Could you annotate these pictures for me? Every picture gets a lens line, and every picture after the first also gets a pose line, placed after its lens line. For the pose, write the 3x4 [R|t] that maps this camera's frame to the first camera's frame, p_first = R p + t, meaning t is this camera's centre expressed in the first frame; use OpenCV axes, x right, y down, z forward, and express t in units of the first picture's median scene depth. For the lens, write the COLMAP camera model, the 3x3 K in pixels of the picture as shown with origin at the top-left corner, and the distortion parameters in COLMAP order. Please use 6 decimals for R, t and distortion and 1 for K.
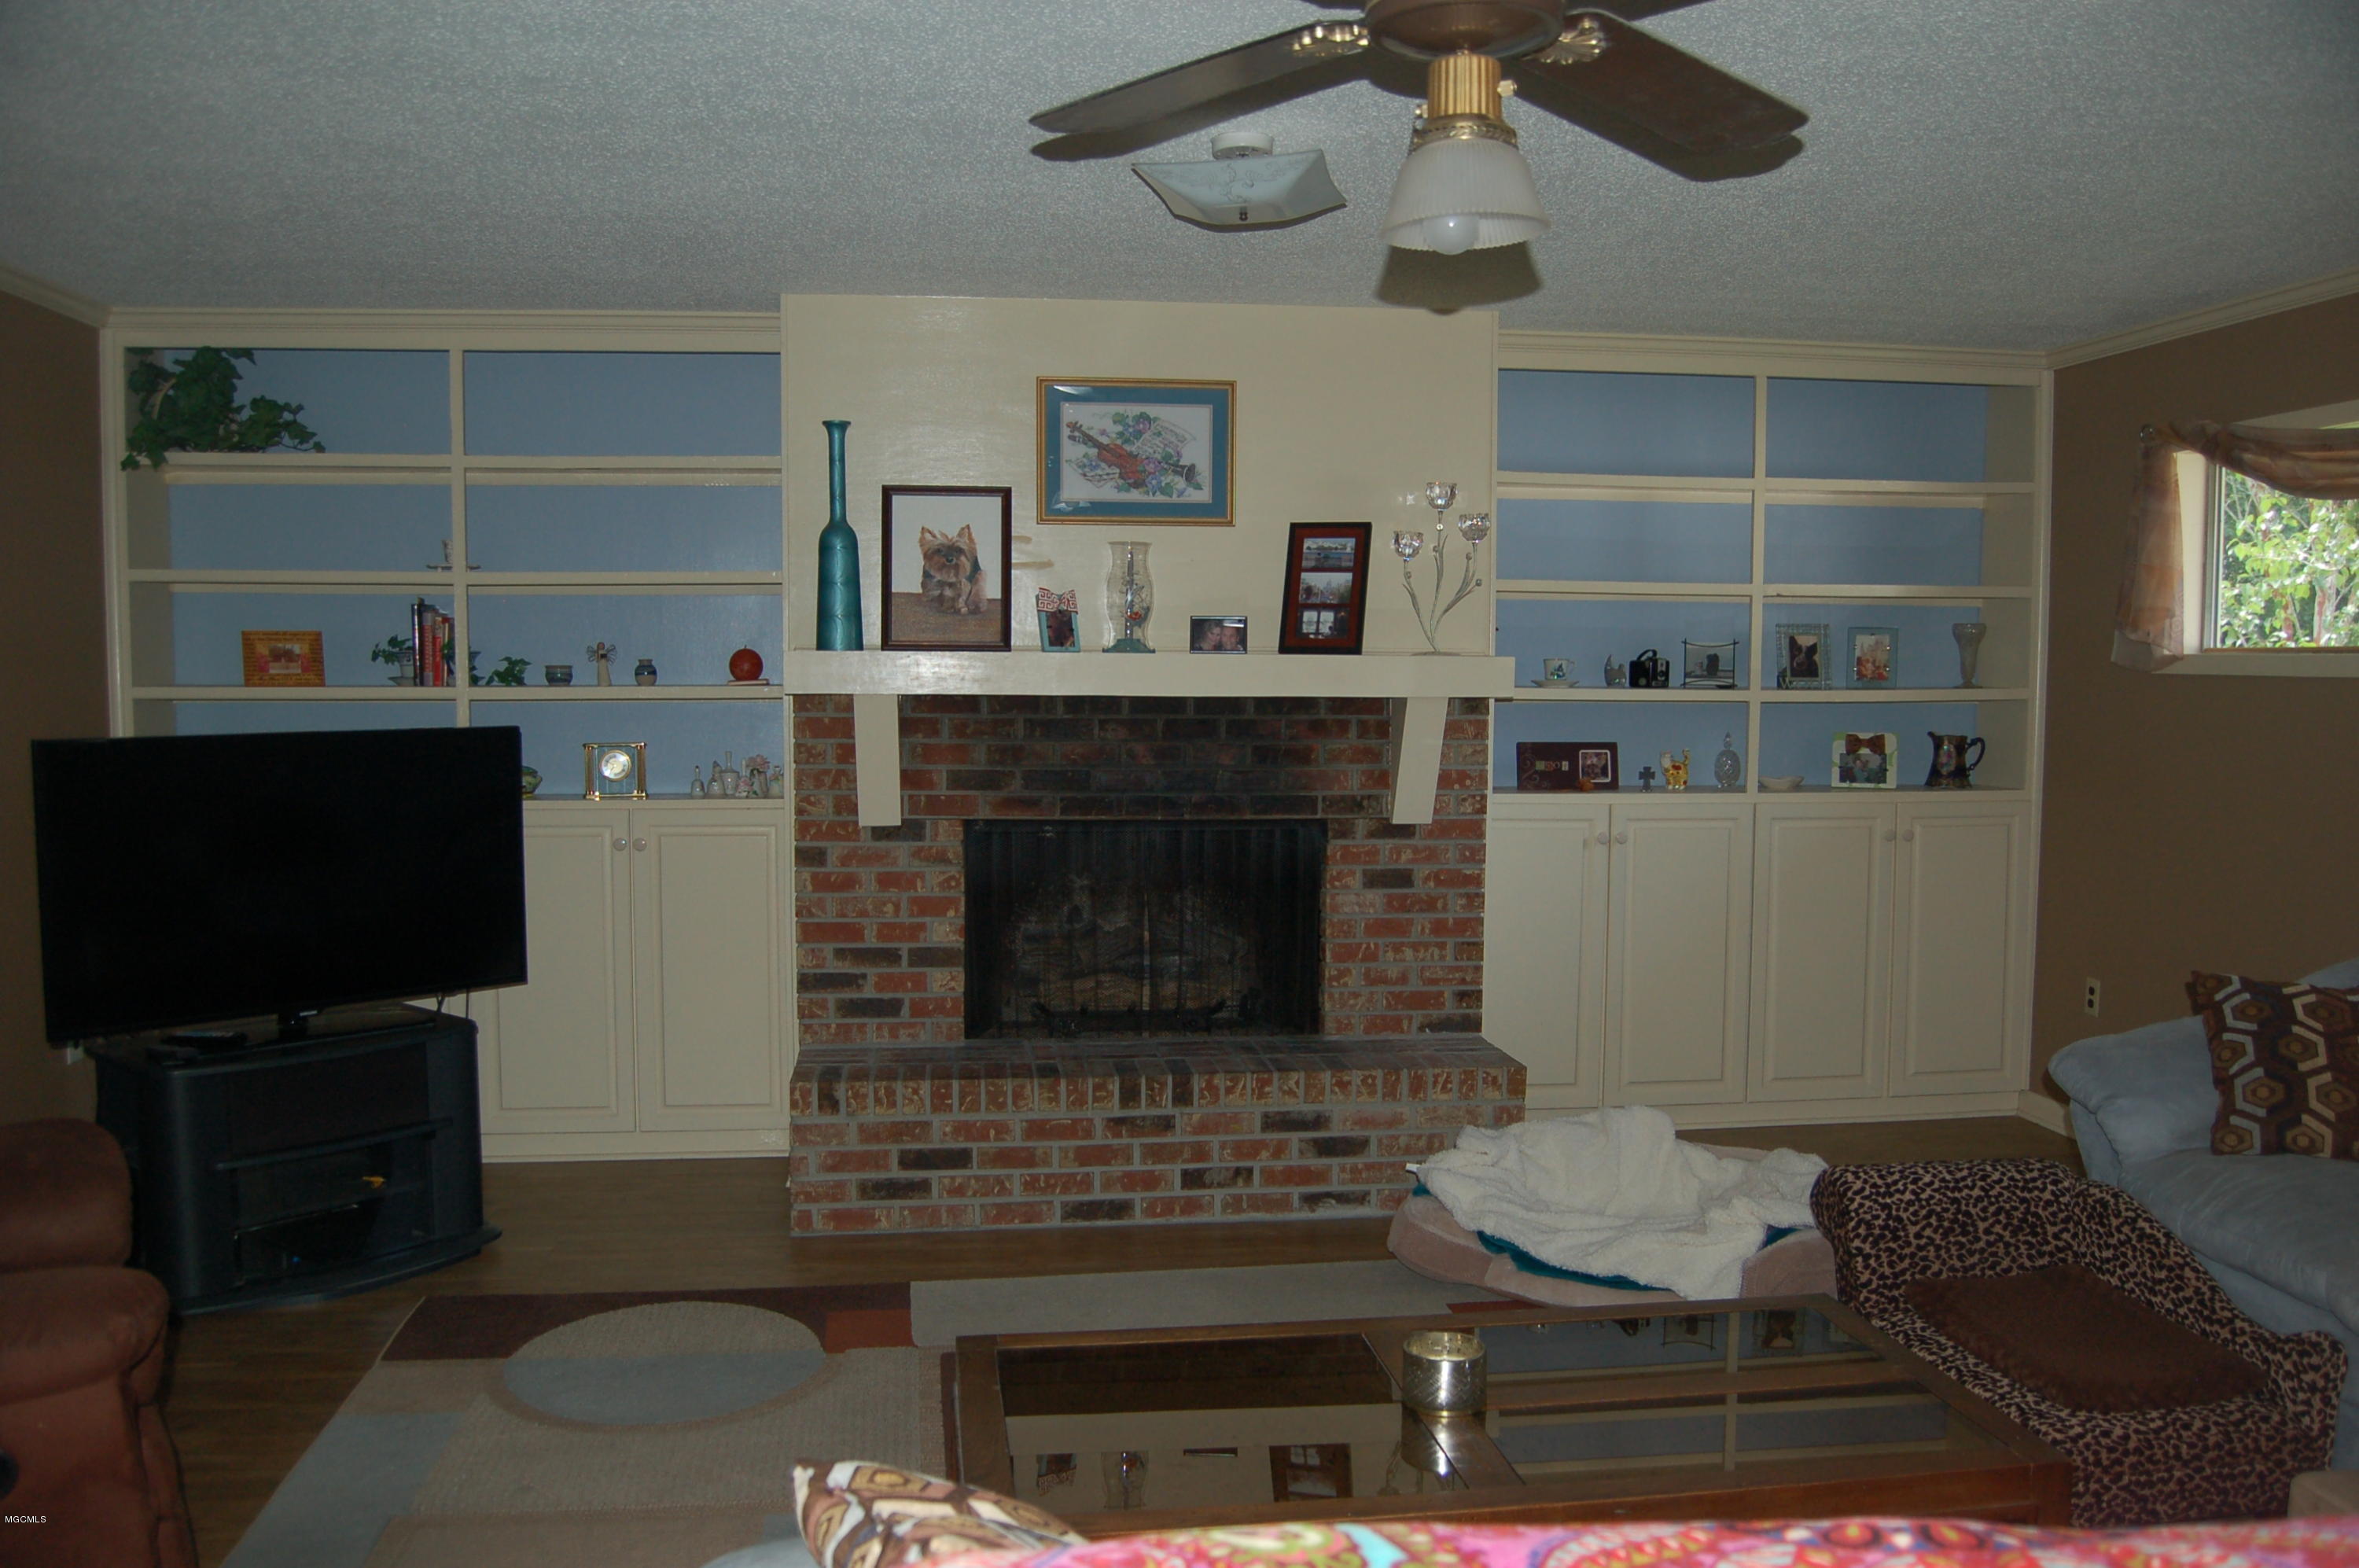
lens RADIAL K [[1845.9, 0, 1187.8], [0, 1845.9, 810.4], [0, 0, 1]] dist [-0.094674, 0.037505]
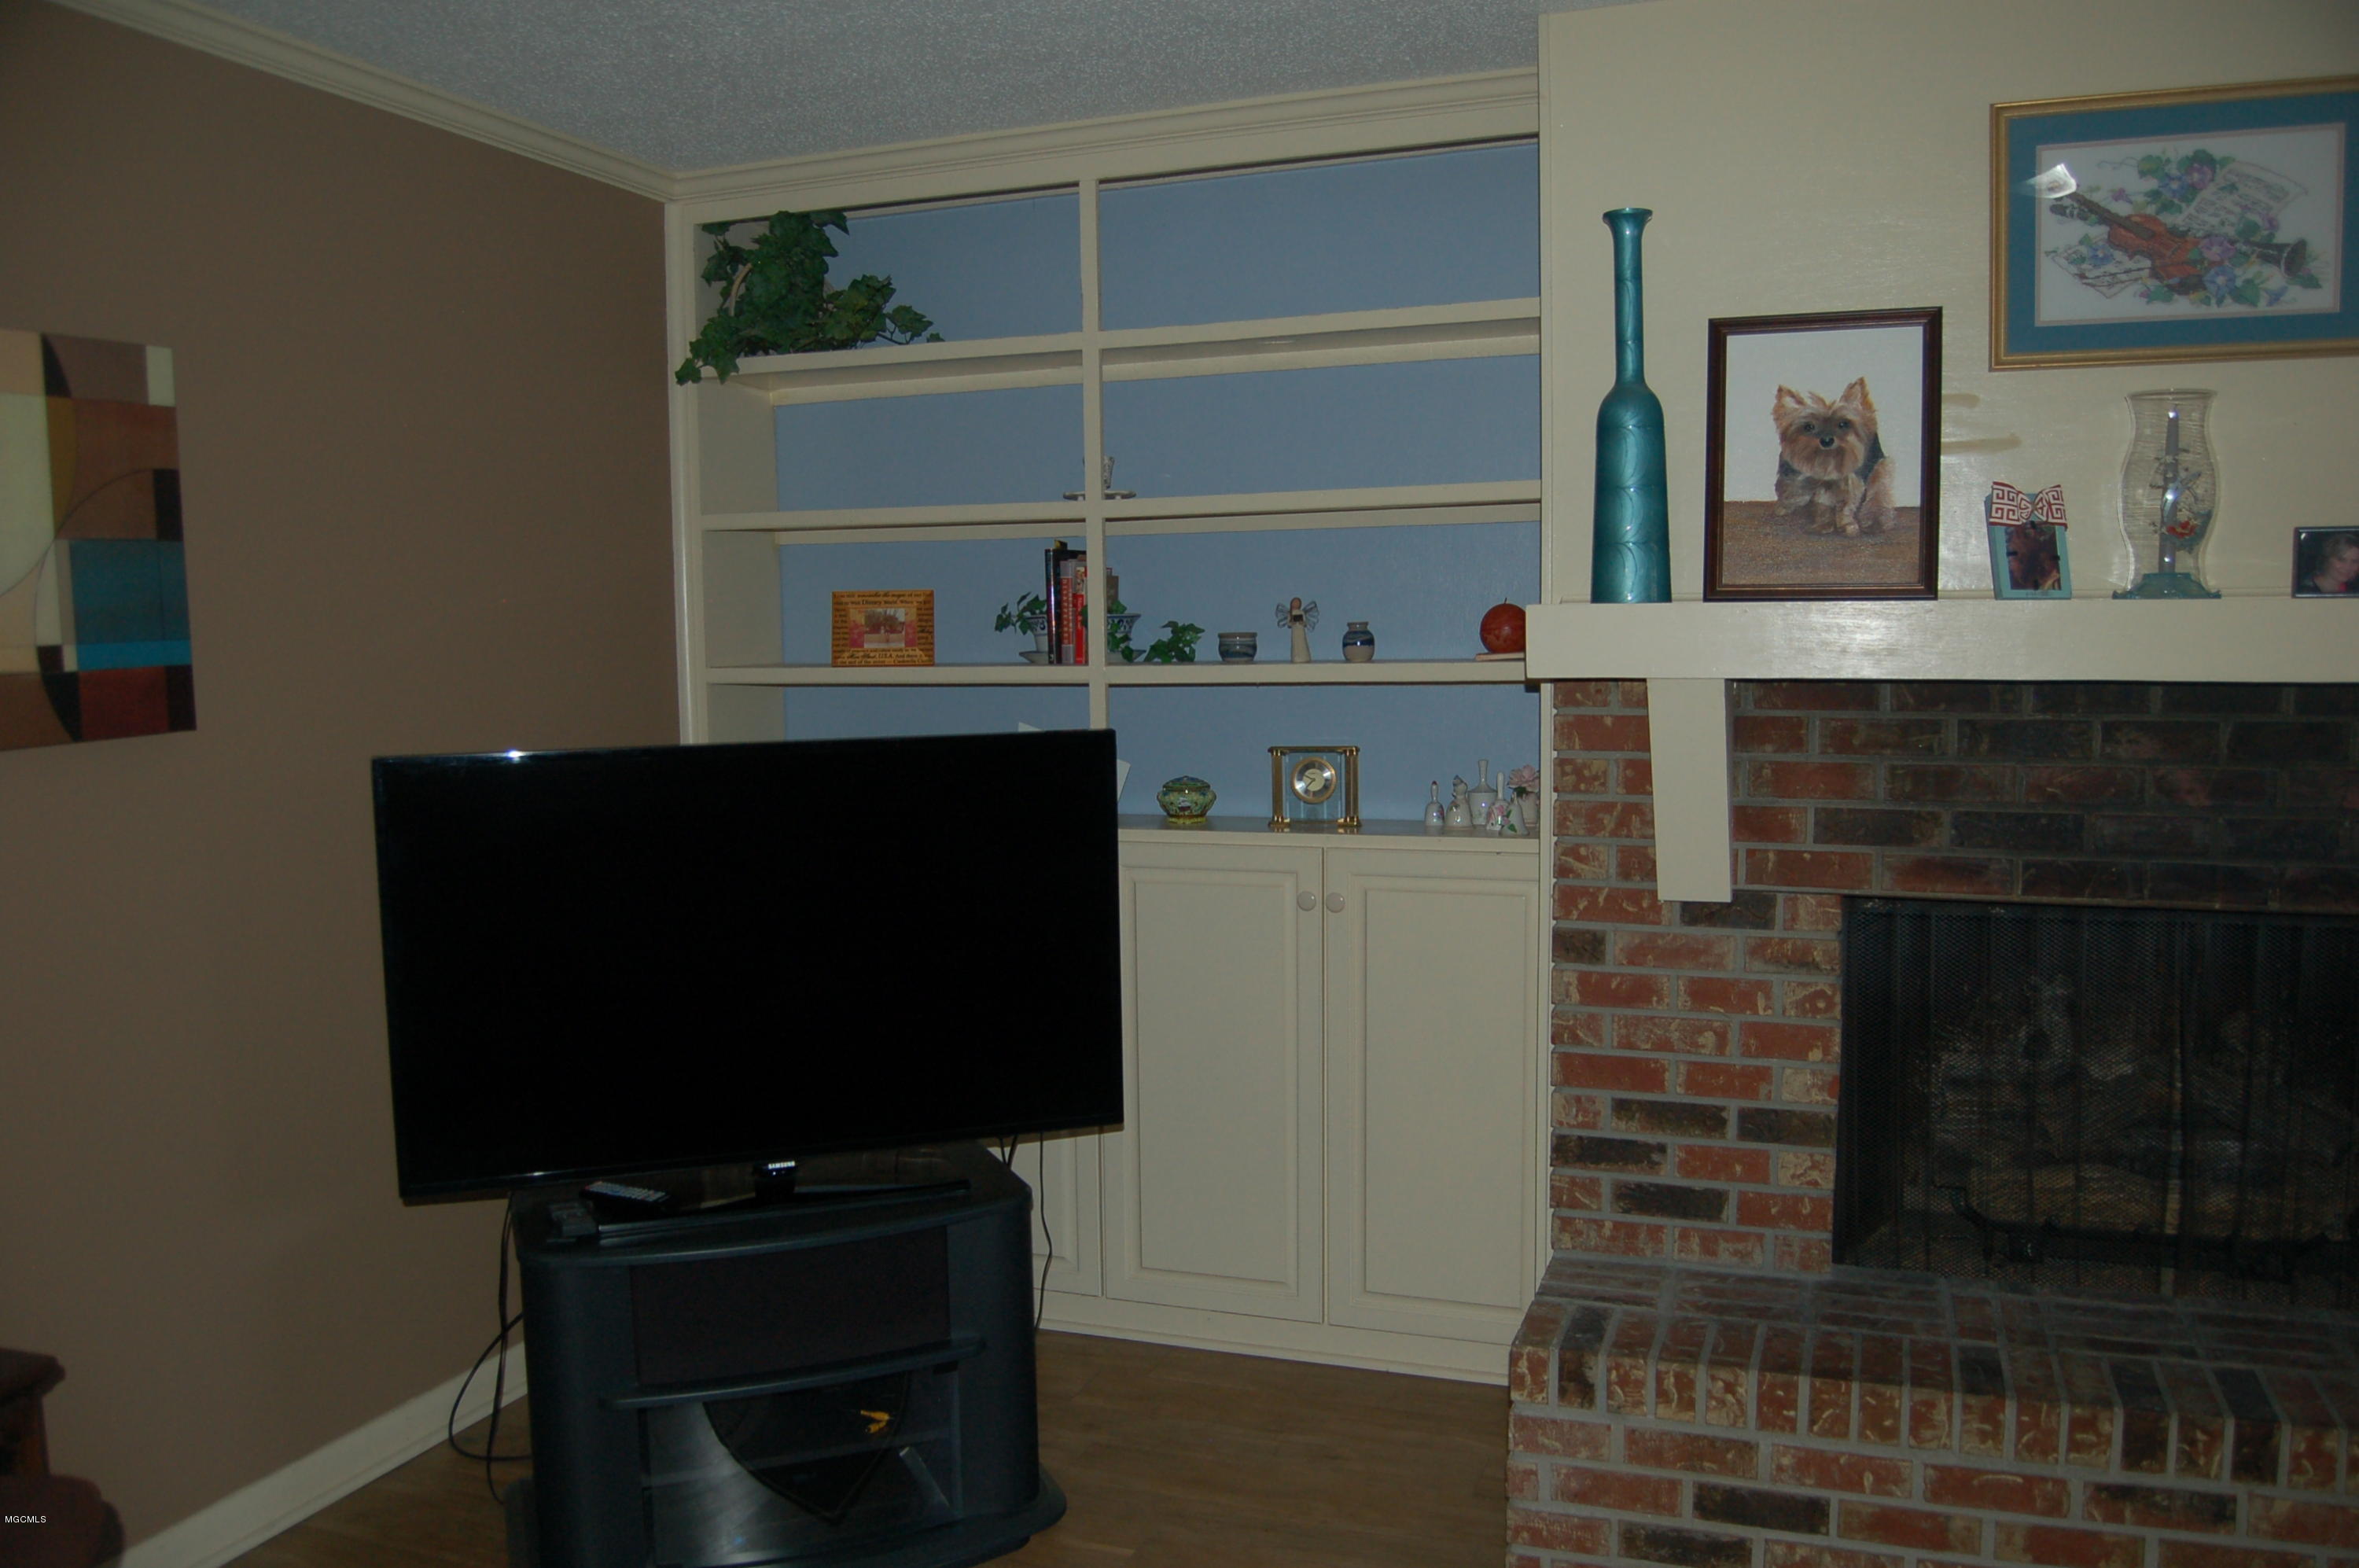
lens RADIAL K [[1845.9, 0, 1187.8], [0, 1845.9, 810.4], [0, 0, 1]] dist [-0.094674, 0.037505]
pose [[0.884161, 0.028174, -0.466332, -0.038205], [-0.018423, 0.999506, 0.025456, -0.032178], [0.466819, -0.013916, 0.884243, 0.404955]]
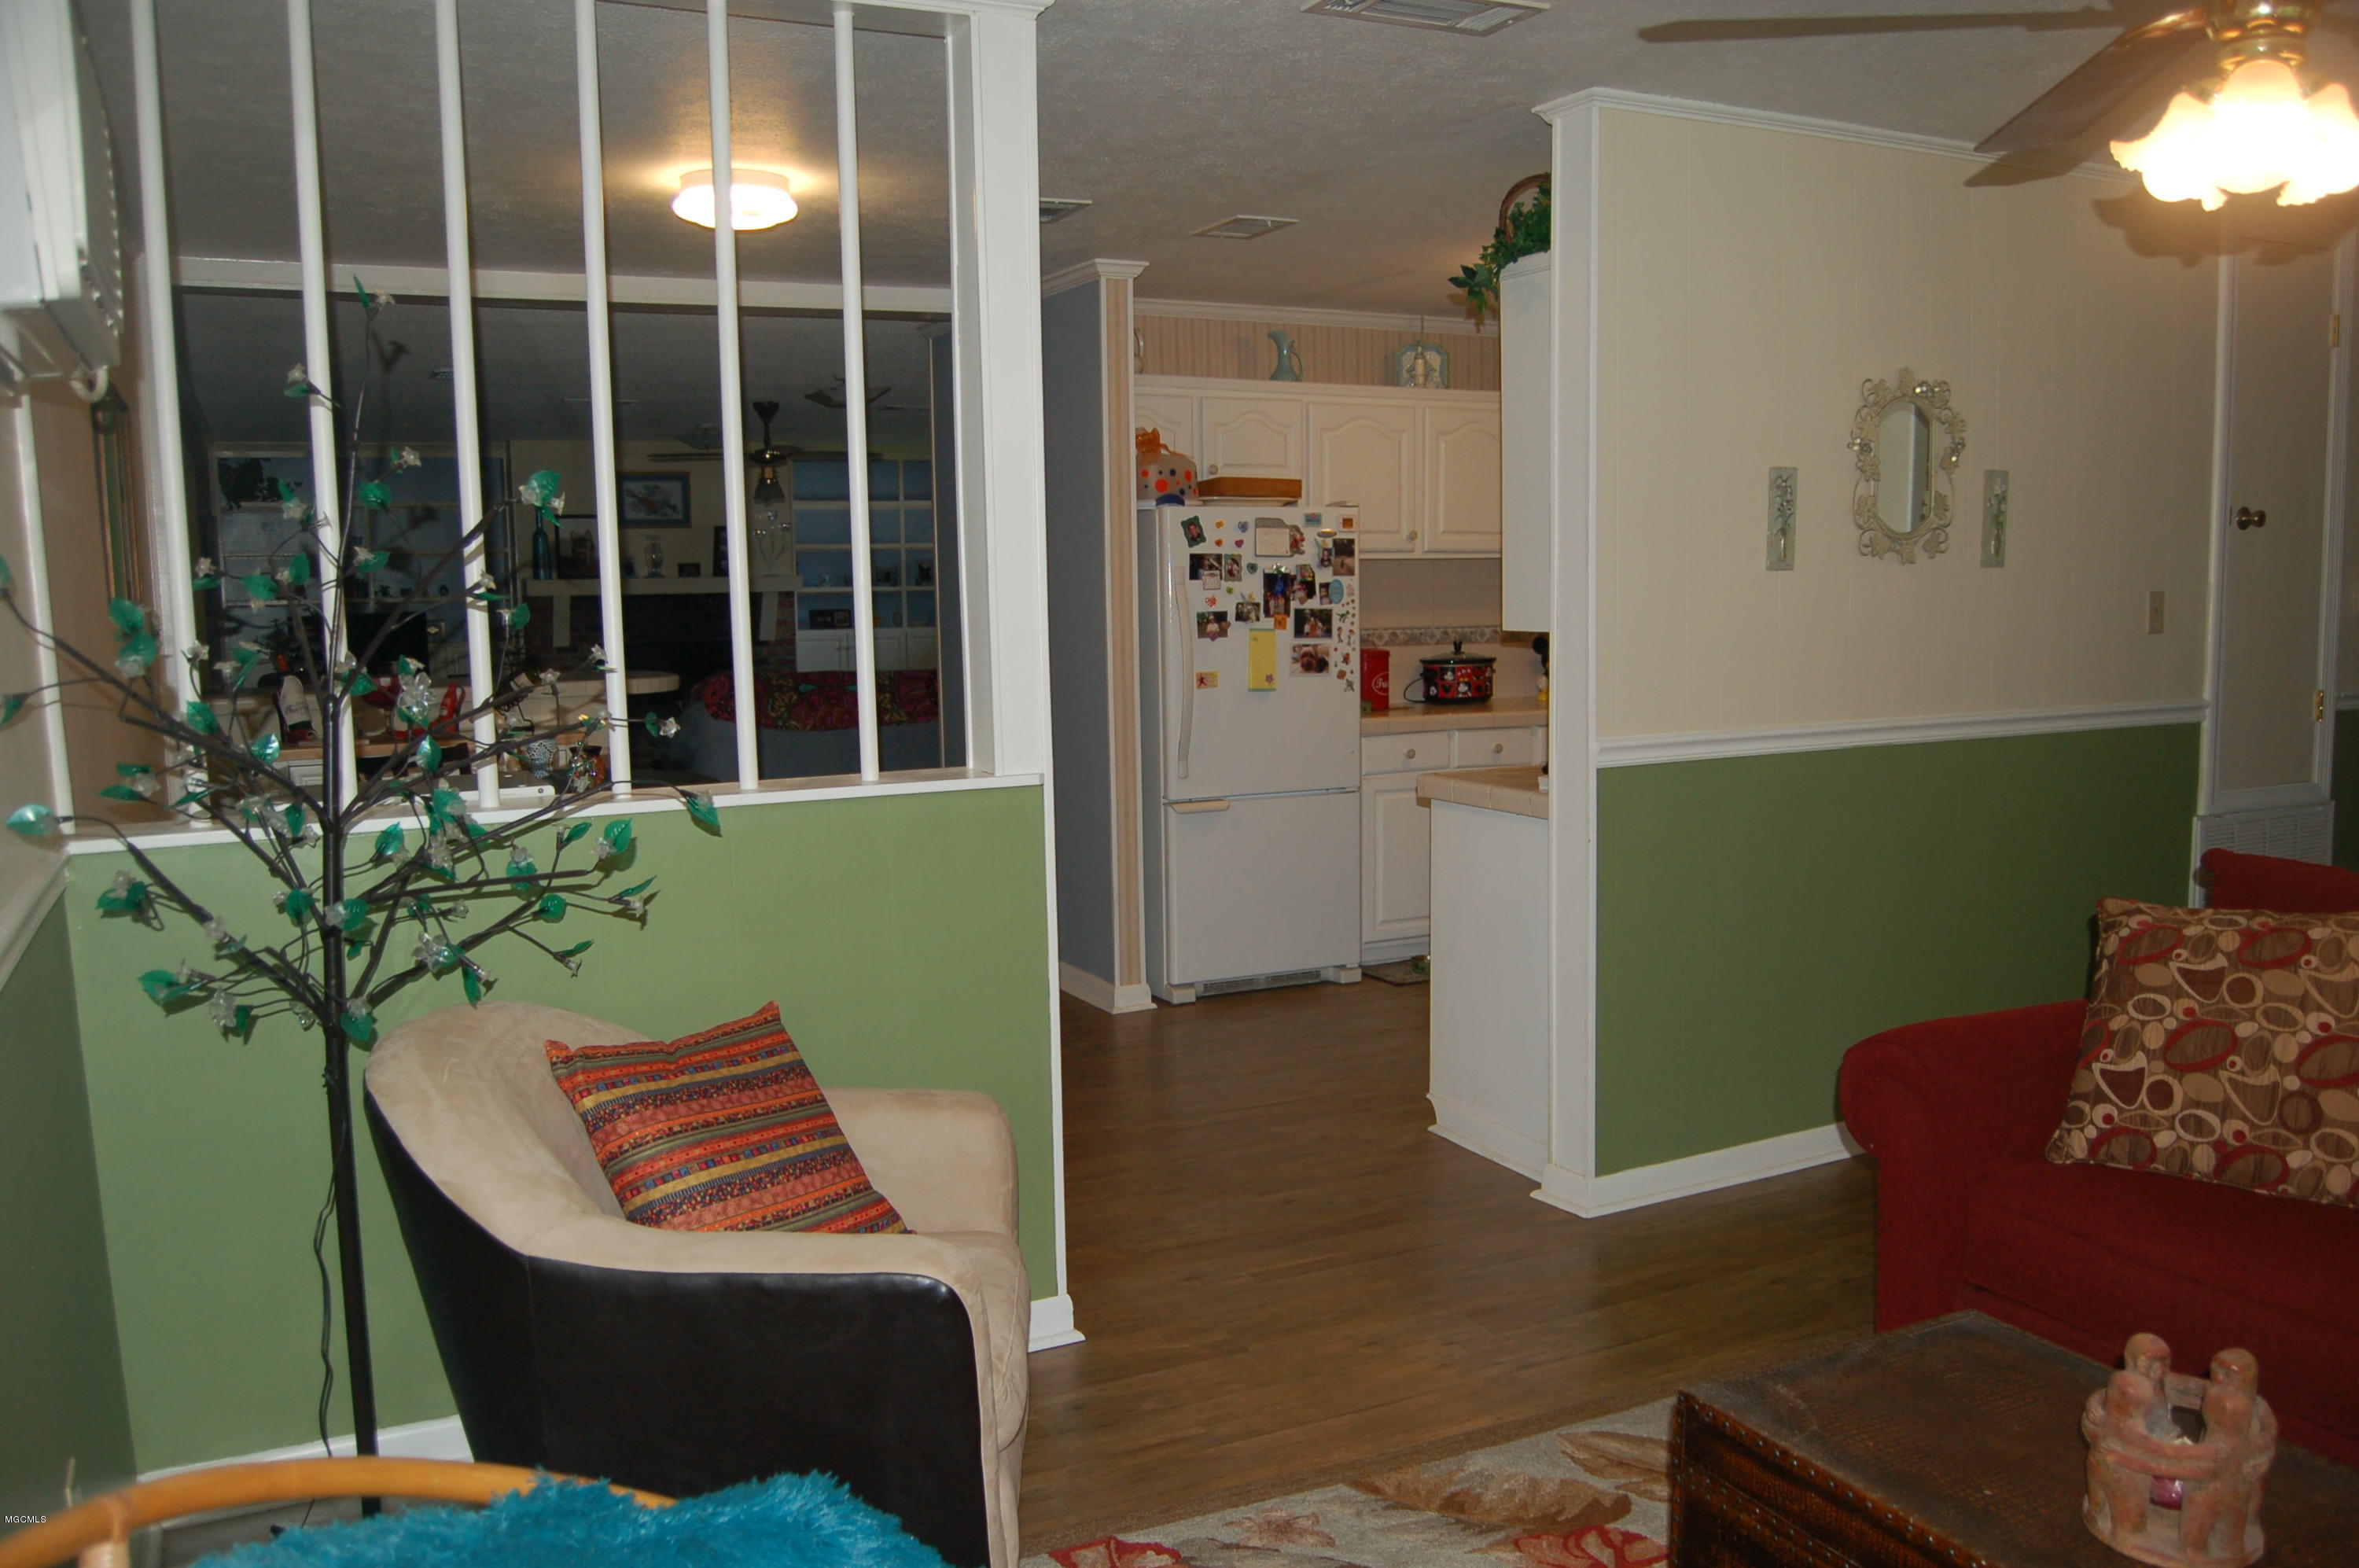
lens RADIAL K [[1845.9, 0, 1187.8], [0, 1845.9, 810.4], [0, 0, 1]] dist [-0.094674, 0.037505]
pose [[0.940329, -0.061154, 0.334727, -0.210334], [0.044941, 0.997420, 0.055977, 0.132941], [-0.337286, -0.037594, 0.940651, -1.714253]]
